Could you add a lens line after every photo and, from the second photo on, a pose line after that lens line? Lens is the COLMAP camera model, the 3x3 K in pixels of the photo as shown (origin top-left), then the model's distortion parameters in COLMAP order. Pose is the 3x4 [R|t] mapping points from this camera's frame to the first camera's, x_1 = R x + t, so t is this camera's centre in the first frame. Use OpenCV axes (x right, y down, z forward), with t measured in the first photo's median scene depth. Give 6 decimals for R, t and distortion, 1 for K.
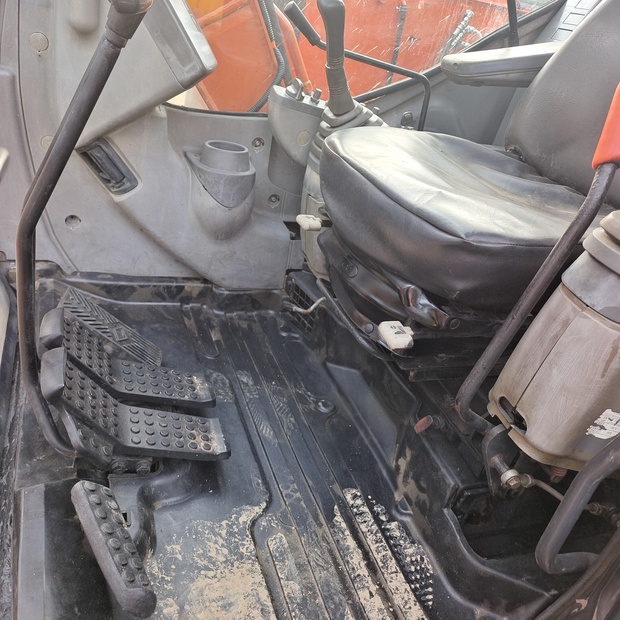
lens RADIAL K [[558.2, 0, 310.0], [0, 558.2, 310.0], [0, 0, 1]] dist [0.016834, 0.009843]
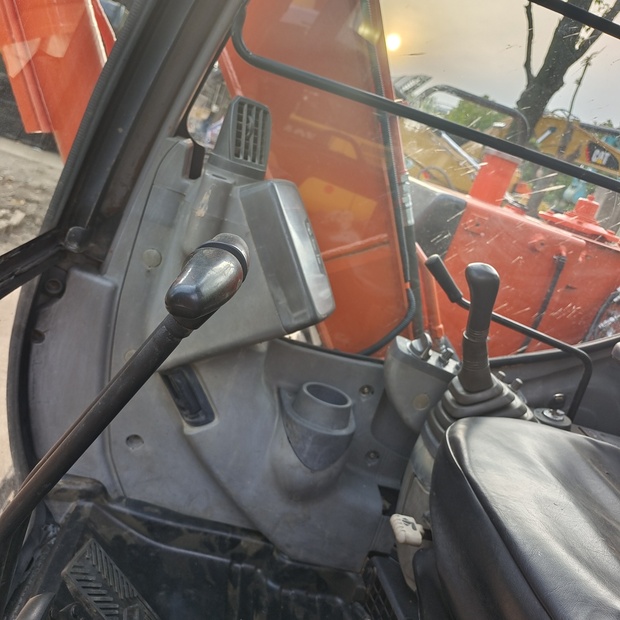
lens RADIAL K [[558.2, 0, 310.0], [0, 558.2, 310.0], [0, 0, 1]] dist [0.016834, 0.009843]
pose [[0.958525, 0.179937, -0.221026, -0.010910], [-0.237238, 0.933503, -0.268868, -0.173692], [0.157949, 0.310153, 0.937474, 0.167997]]
